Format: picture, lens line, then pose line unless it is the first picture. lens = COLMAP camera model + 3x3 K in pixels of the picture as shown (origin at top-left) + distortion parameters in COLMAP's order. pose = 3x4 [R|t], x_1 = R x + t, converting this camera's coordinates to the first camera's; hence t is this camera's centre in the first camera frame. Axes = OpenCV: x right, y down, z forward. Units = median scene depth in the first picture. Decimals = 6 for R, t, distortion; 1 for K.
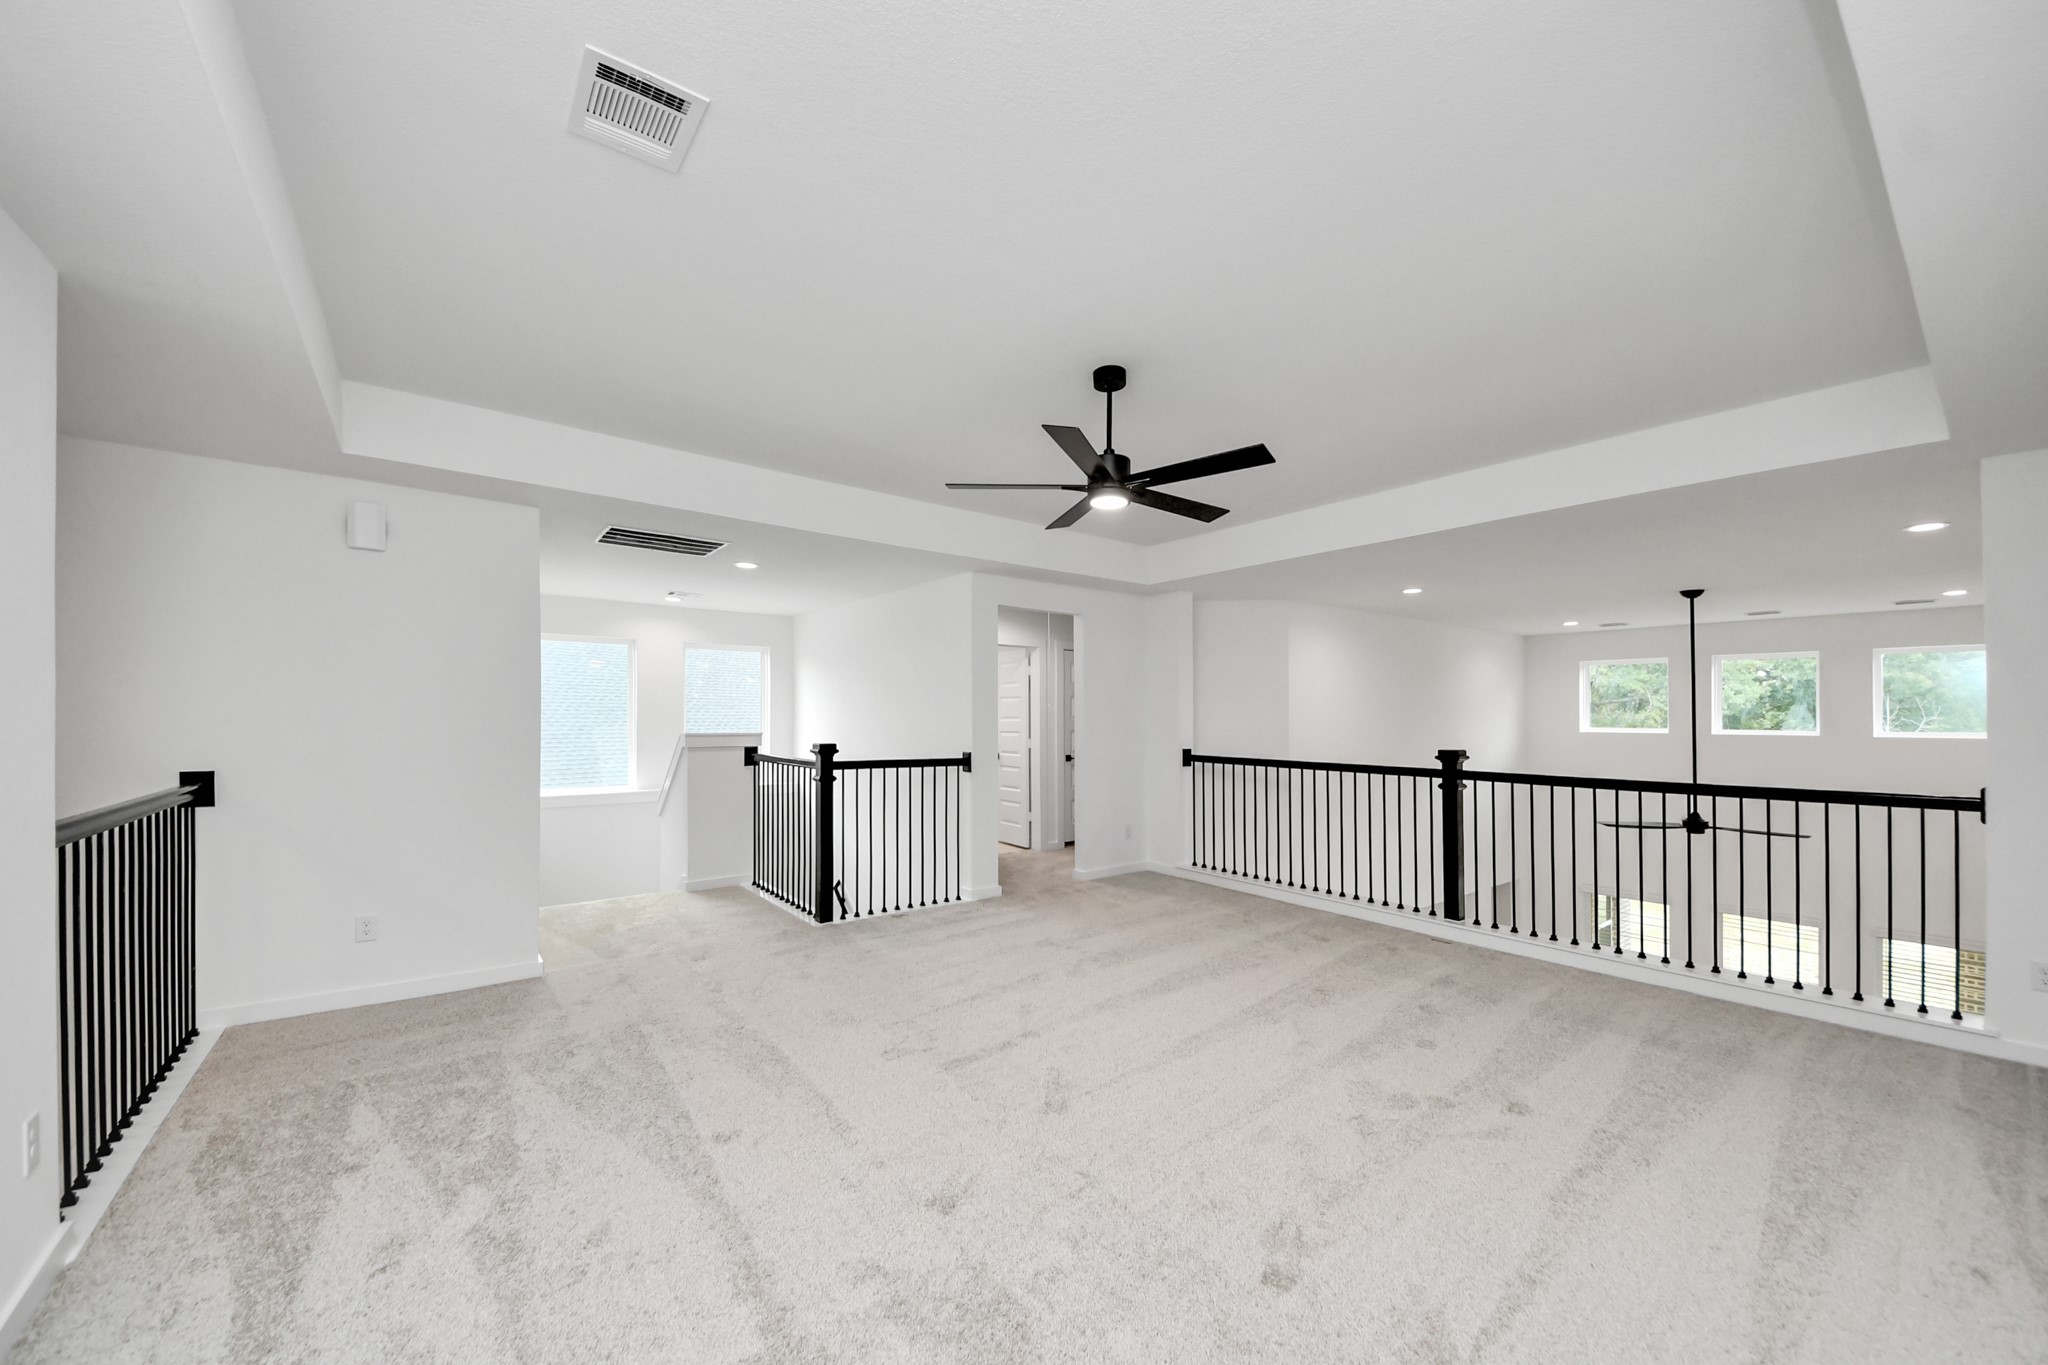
lens RADIAL K [[749.7, 0, 1023.5], [0, 749.7, 704.3], [0, 0, 1]] dist [0.054994, -0.028906]
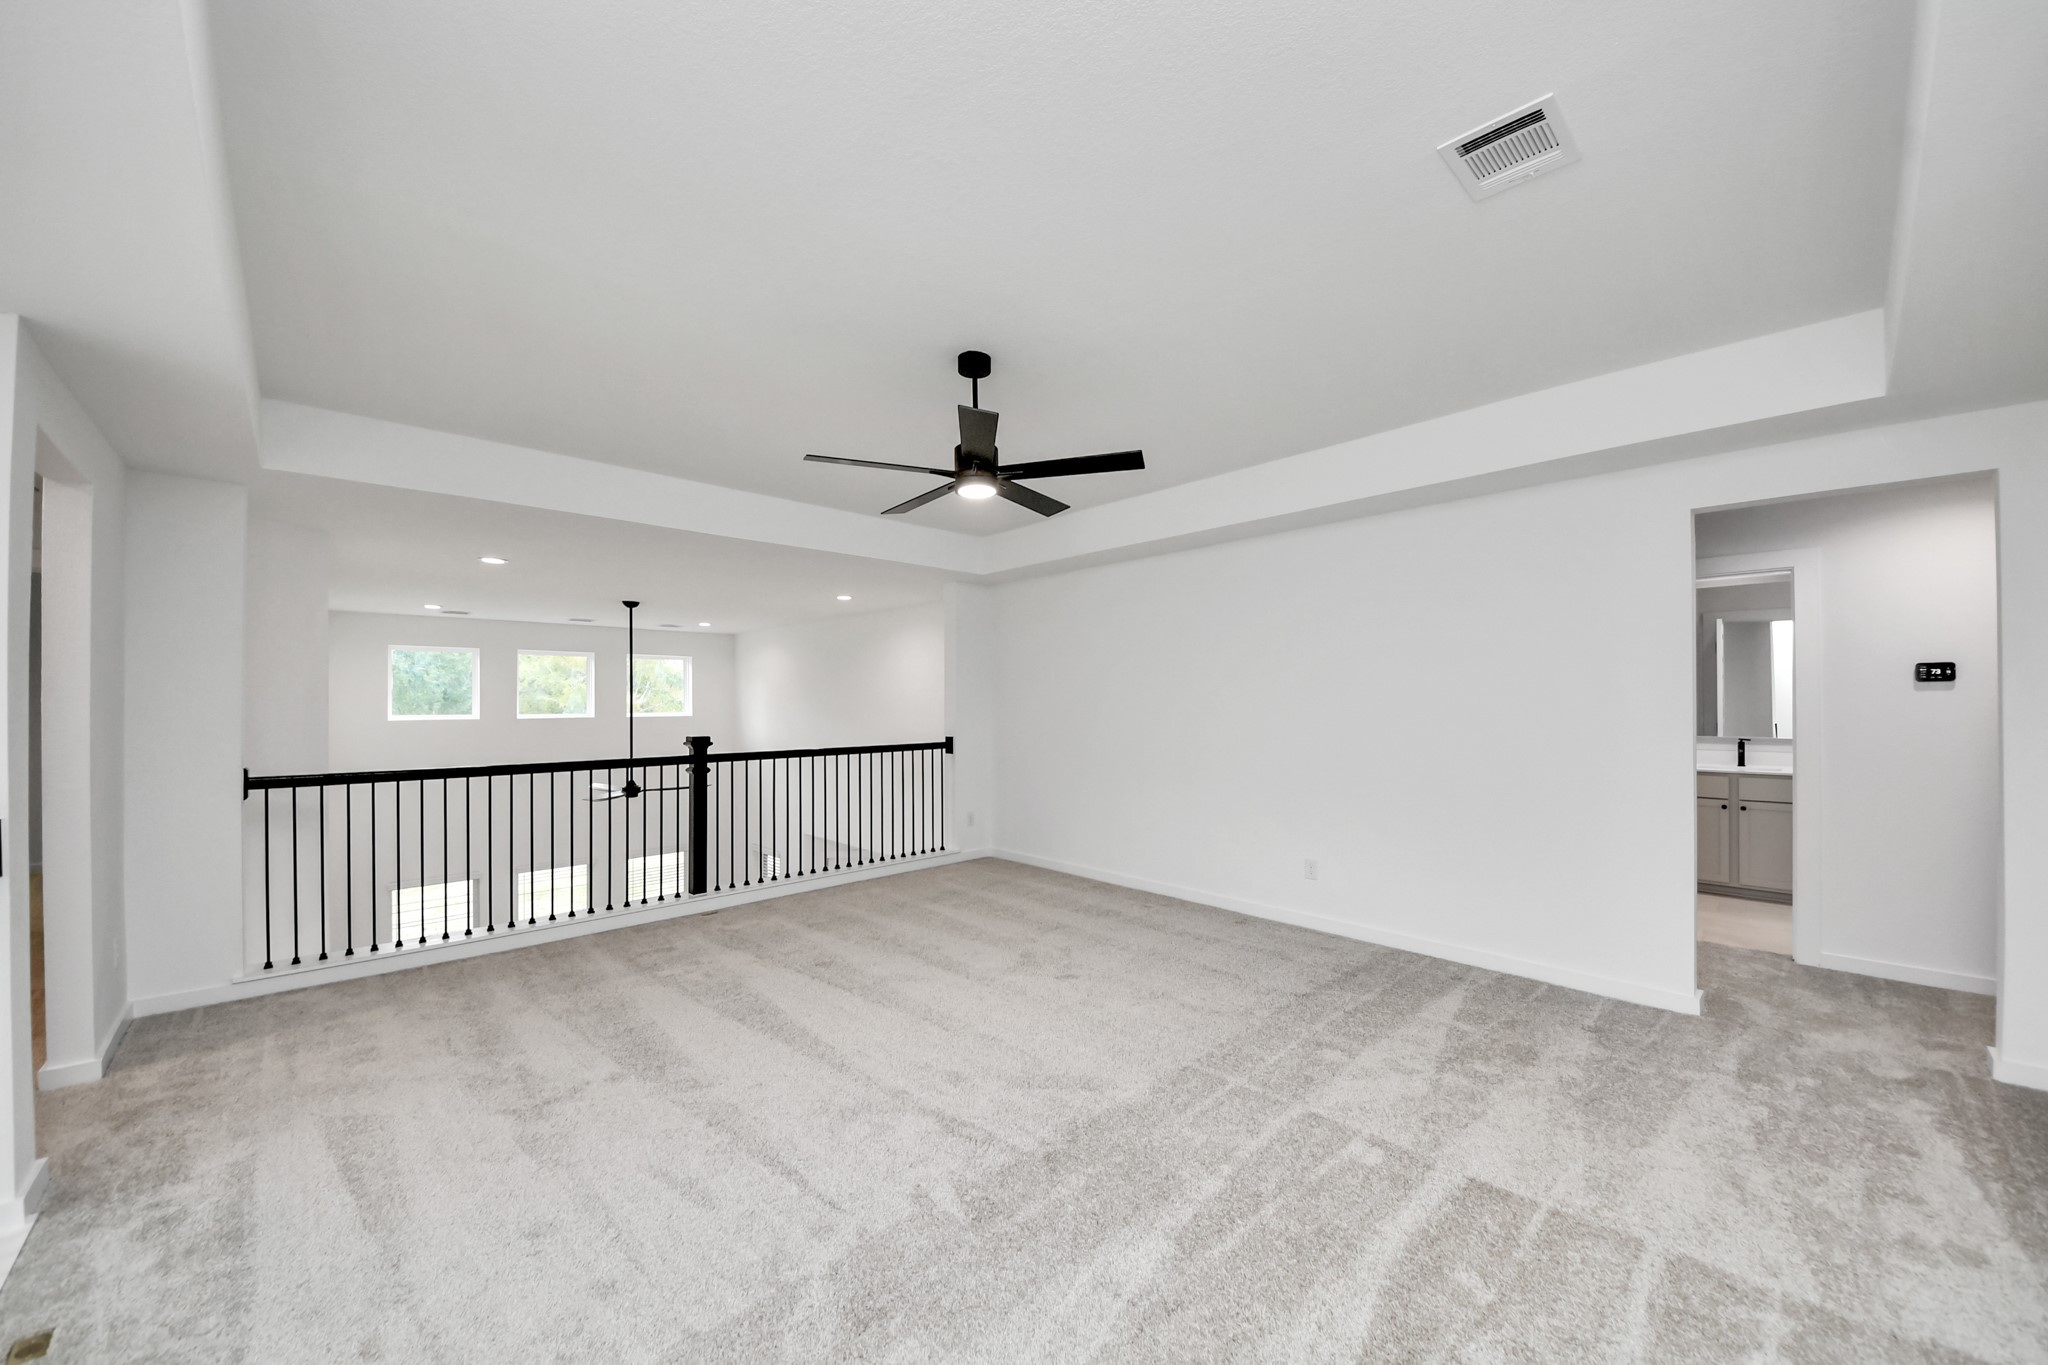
lens RADIAL K [[770.2, 0, 1029.4], [0, 770.2, 699.9], [0, 0, 1]] dist [-0.035450, -0.000177]
pose [[-0.126276, -0.002721, 0.991991, -0.440975], [-0.008241, 0.999965, 0.001694, 0.003316], [-0.991961, -0.007961, -0.126294, 0.536307]]
